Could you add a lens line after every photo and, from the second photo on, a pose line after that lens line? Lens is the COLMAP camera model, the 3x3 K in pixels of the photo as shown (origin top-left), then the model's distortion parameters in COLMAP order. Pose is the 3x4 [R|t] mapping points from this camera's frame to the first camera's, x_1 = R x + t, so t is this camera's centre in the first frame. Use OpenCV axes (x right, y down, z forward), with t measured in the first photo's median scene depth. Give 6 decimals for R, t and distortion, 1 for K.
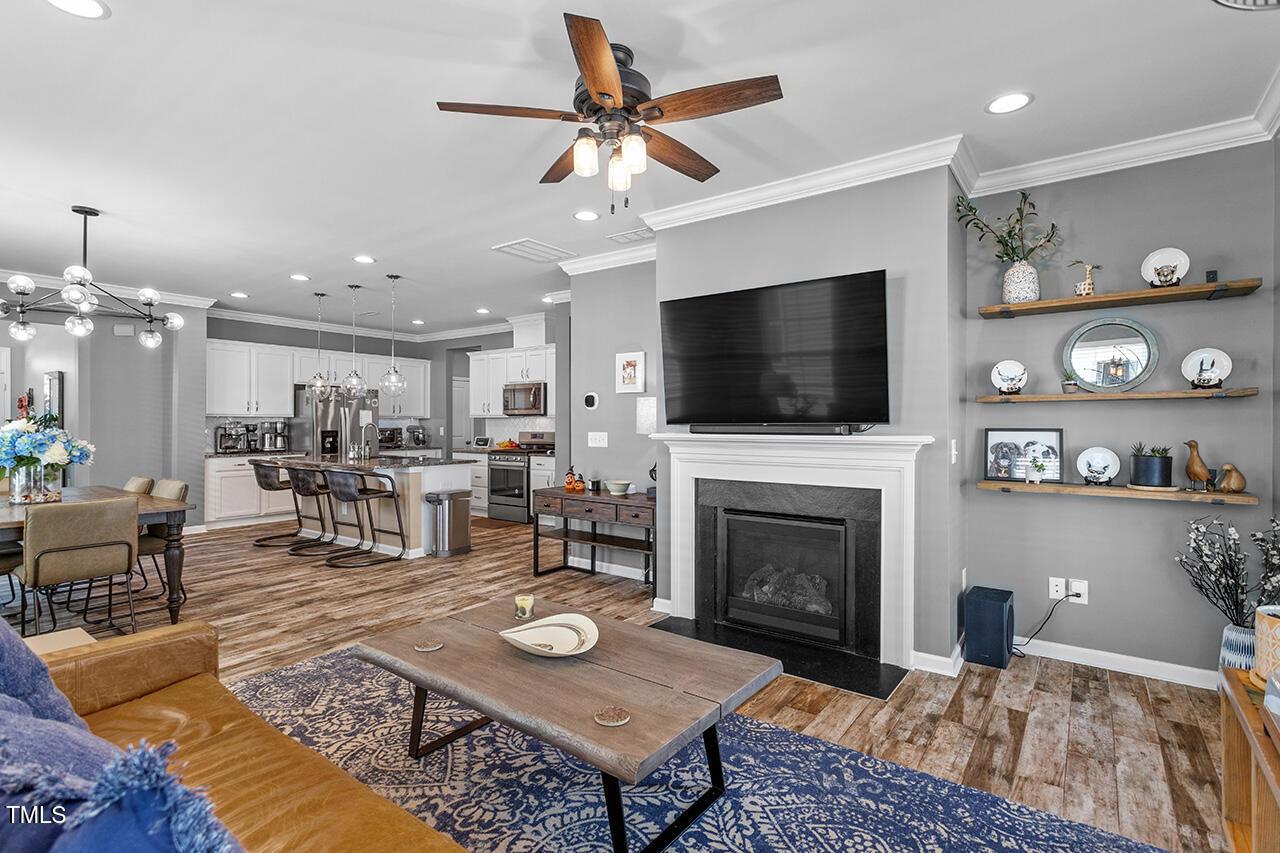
lens RADIAL K [[610.0, 0, 639.8], [0, 610.0, 422.9], [0, 0, 1]] dist [-0.005690, 0.000115]
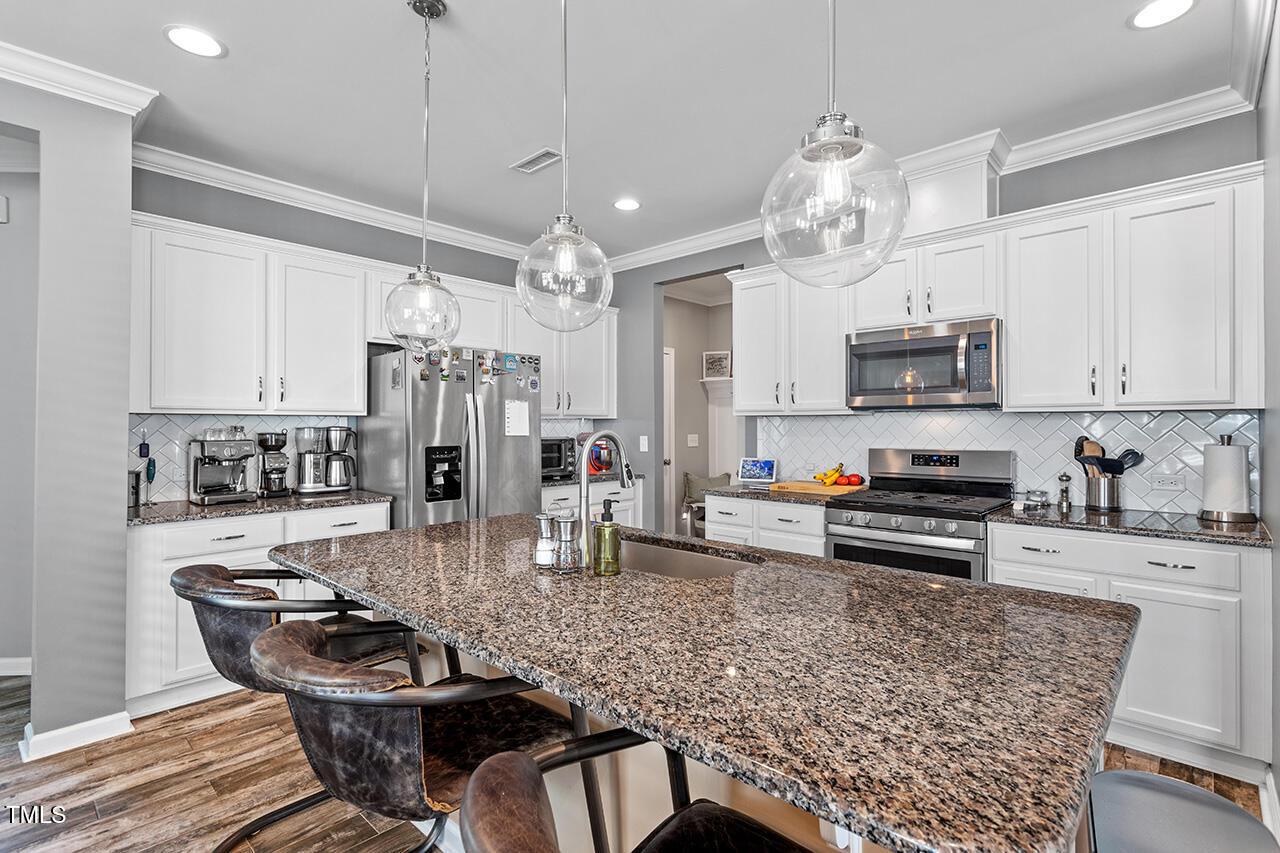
lens RADIAL K [[610.0, 0, 639.3], [0, 610.0, 419.8], [0, 0, 1]] dist [-0.005690, 0.000115]
pose [[0.991835, -0.005659, -0.127404, -0.312330], [0.004140, 0.999917, -0.012181, -0.000703], [0.127463, 0.011554, 0.991776, 0.581780]]
